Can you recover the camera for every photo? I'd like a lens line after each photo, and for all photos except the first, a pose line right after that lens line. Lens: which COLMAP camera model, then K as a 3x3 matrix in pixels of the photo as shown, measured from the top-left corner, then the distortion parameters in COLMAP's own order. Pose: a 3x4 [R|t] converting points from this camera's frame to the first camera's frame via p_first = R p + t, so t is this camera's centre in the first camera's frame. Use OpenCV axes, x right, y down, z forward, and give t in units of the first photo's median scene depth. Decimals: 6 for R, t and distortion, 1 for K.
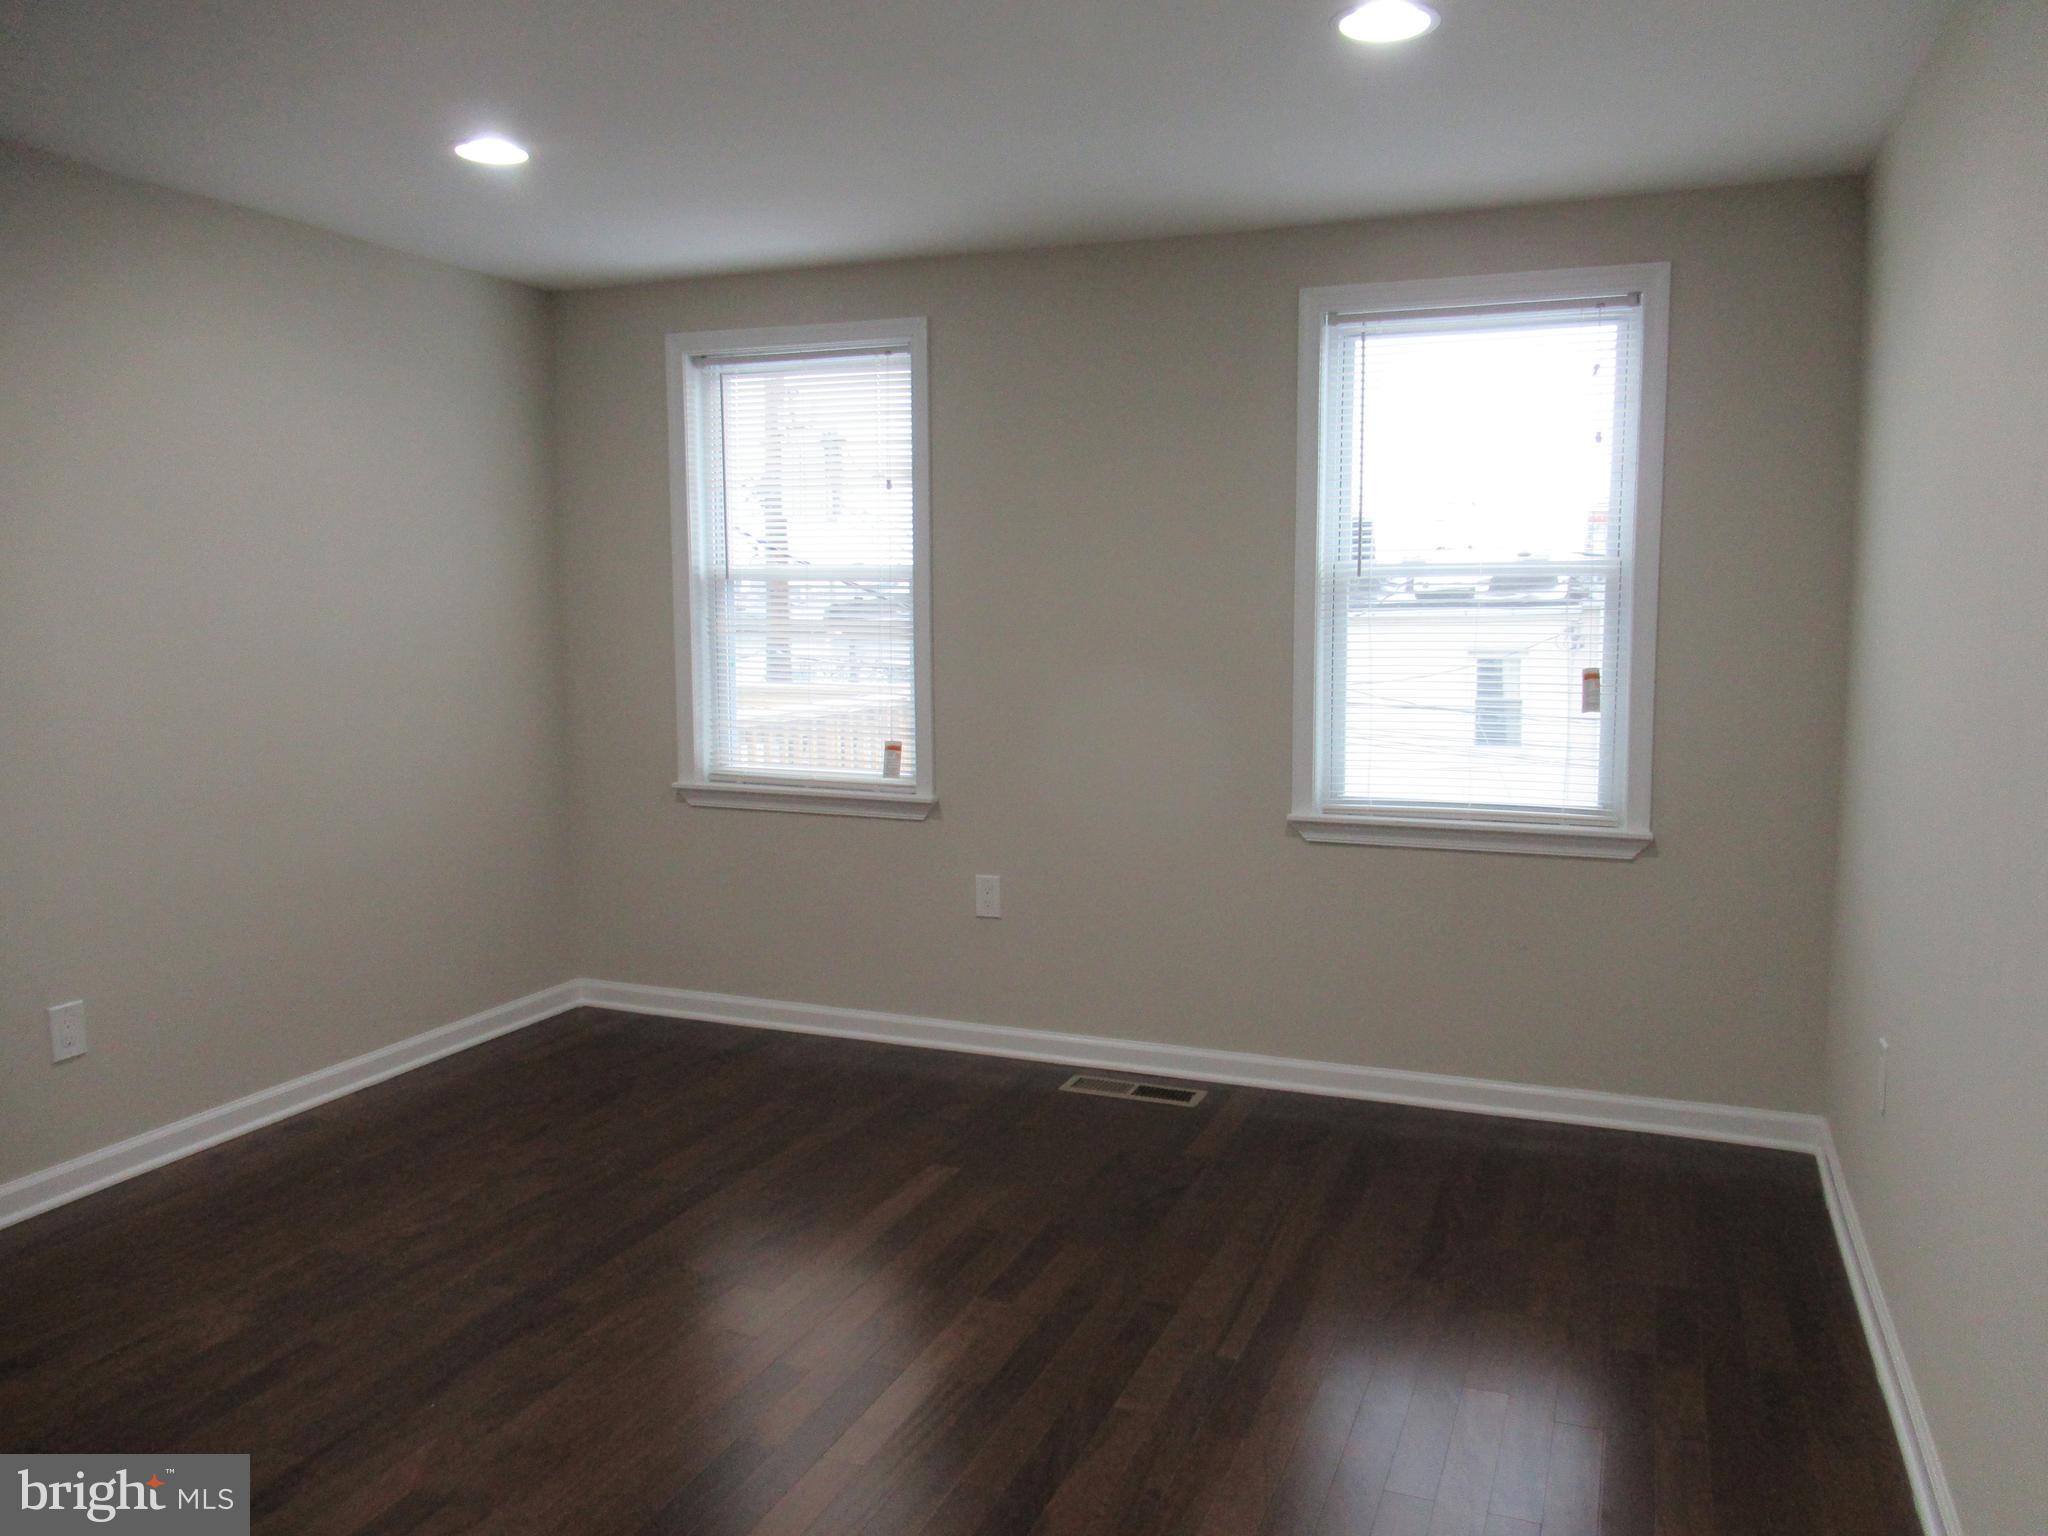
lens RADIAL K [[1512.1, 0, 1023.5], [0, 1512.1, 756.9], [0, 0, 1]] dist [-0.005768, 0.000132]
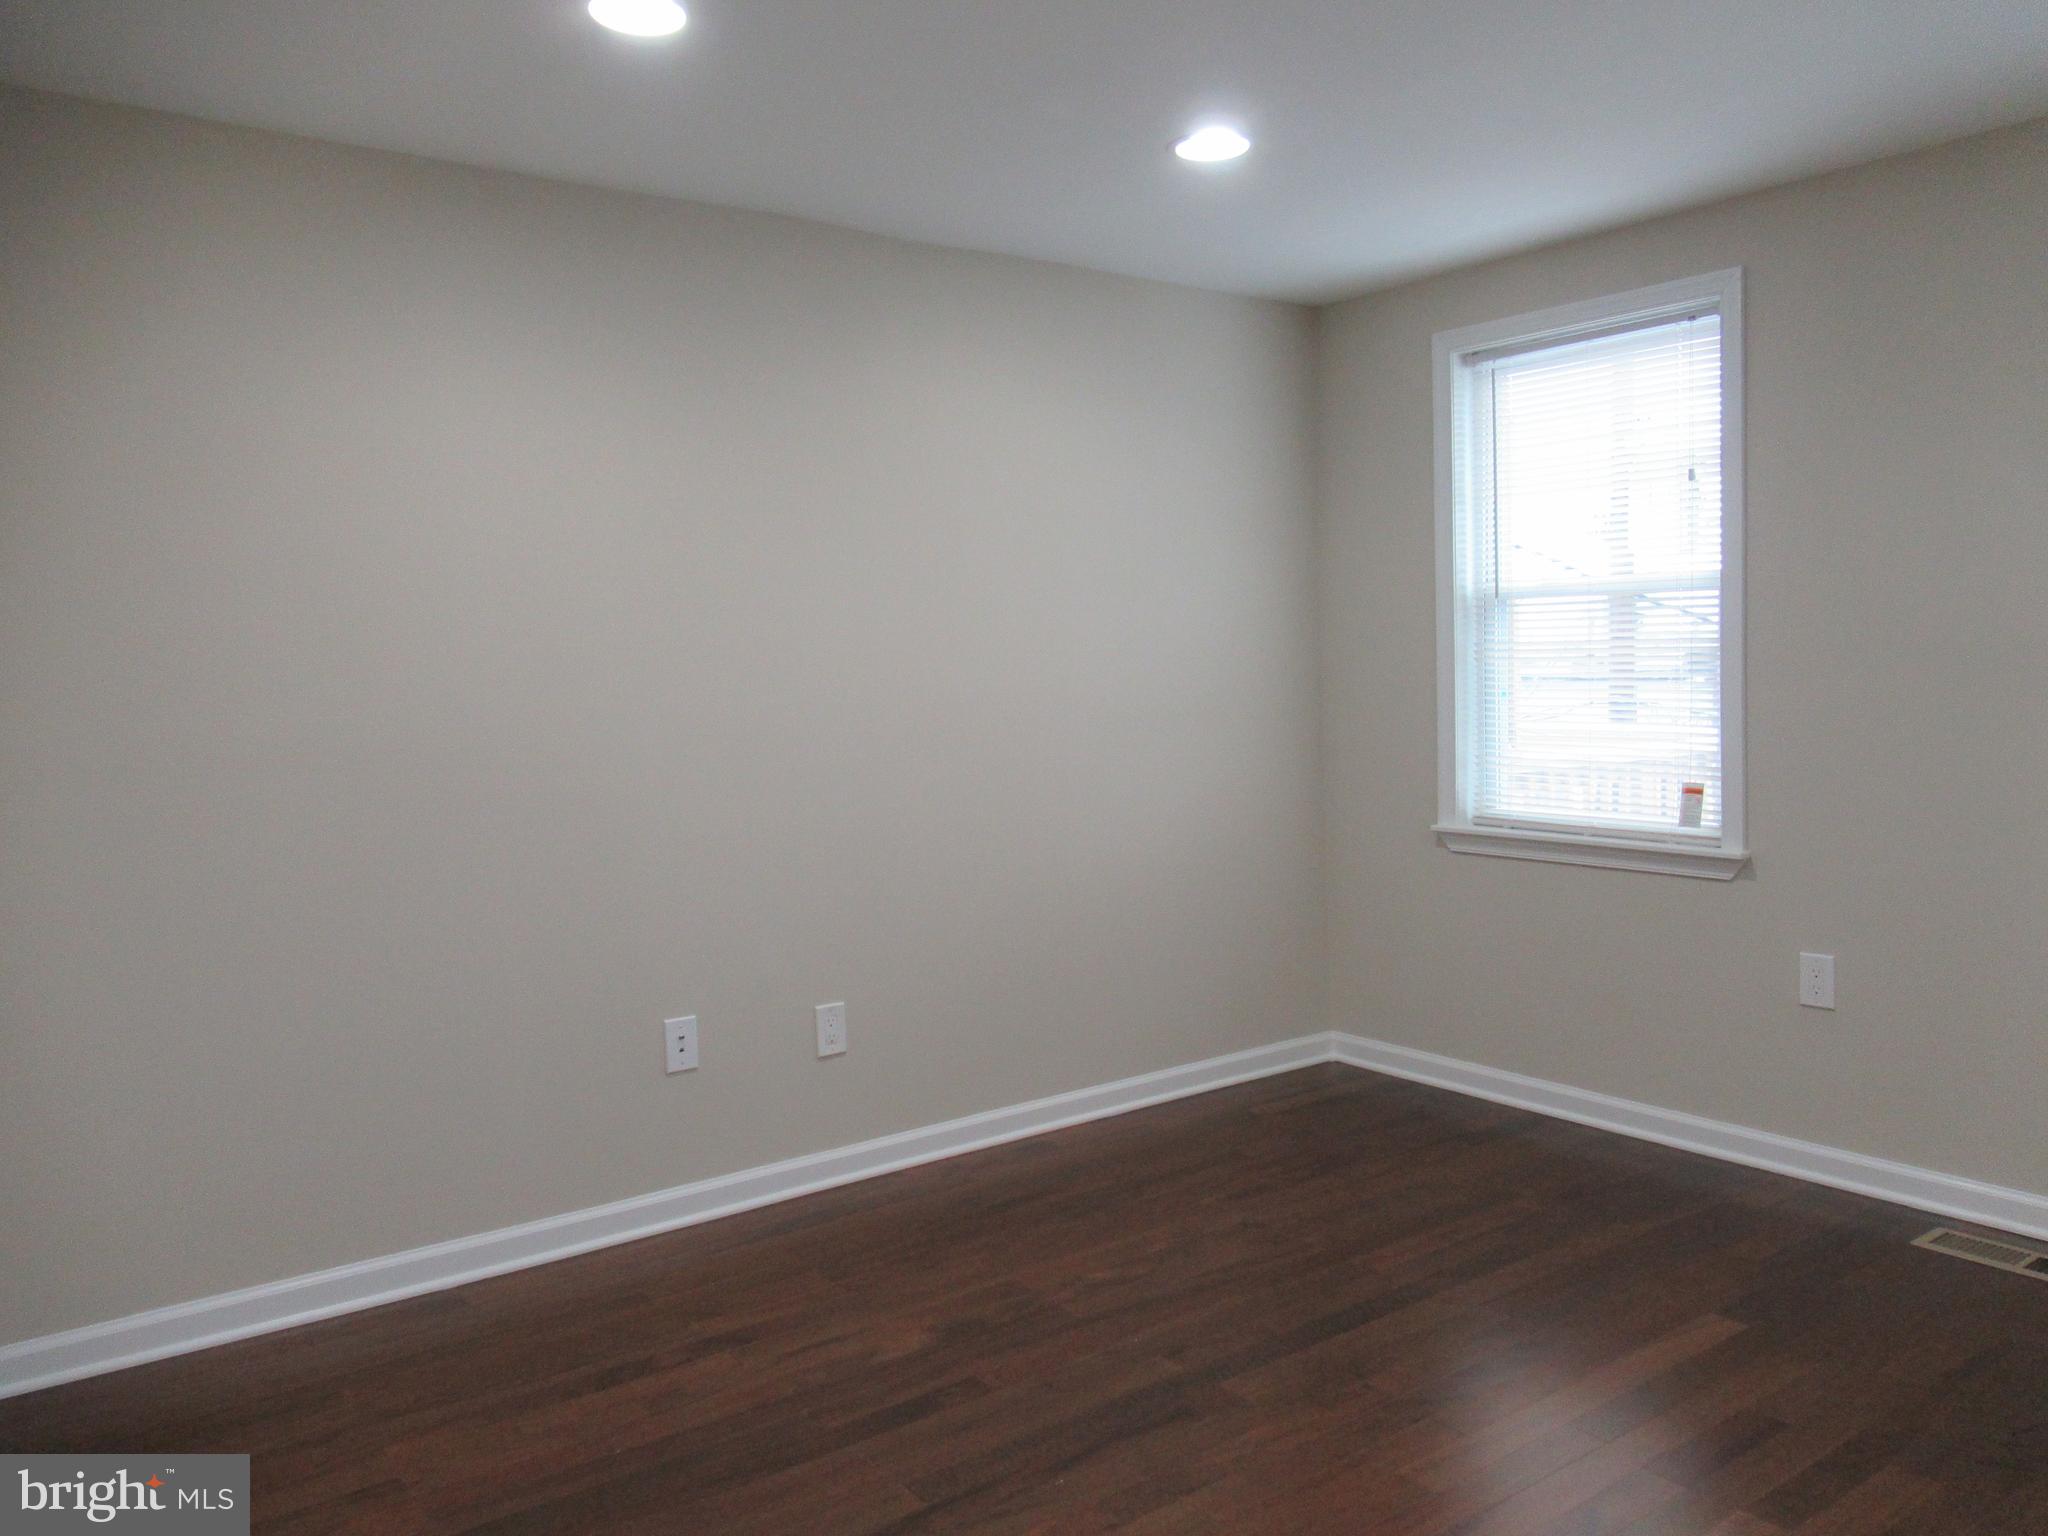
lens RADIAL K [[1512.1, 0, 1023.5], [0, 1512.1, 756.9], [0, 0, 1]] dist [-0.005768, 0.000132]
pose [[0.852273, 0.010696, -0.522988, 0.034013], [-0.029480, 0.999184, -0.027608, 0.008951], [0.522266, 0.038947, 0.851893, 0.101952]]
